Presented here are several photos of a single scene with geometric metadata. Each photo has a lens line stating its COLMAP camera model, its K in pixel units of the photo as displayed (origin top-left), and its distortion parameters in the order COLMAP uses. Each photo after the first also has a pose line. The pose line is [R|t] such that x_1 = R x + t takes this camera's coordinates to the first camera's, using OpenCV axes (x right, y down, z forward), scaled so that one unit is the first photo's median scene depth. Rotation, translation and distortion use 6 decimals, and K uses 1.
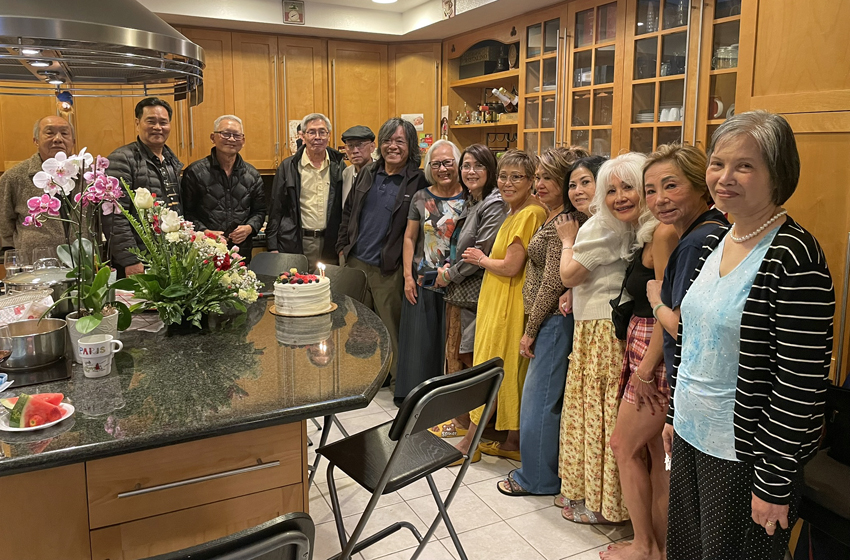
lens RADIAL K [[651.7, 0, 426.9], [0, 651.7, 240.2], [0, 0, 1]] dist [0.002664, 0.016176]
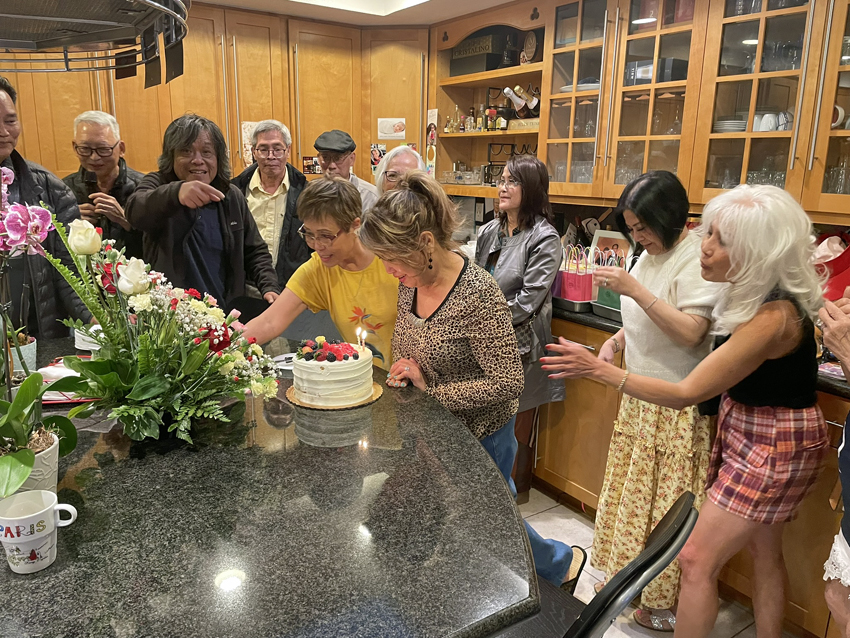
lens RADIAL K [[646.3, 0, 431.6], [0, 646.3, 321.0], [0, 0, 1]] dist [0.034765, -0.055103]
pose [[0.991026, -0.015891, 0.132722, -0.120608], [0.002303, 0.994790, 0.101917, -0.029479], [-0.133650, -0.100696, 0.985900, 0.217954]]
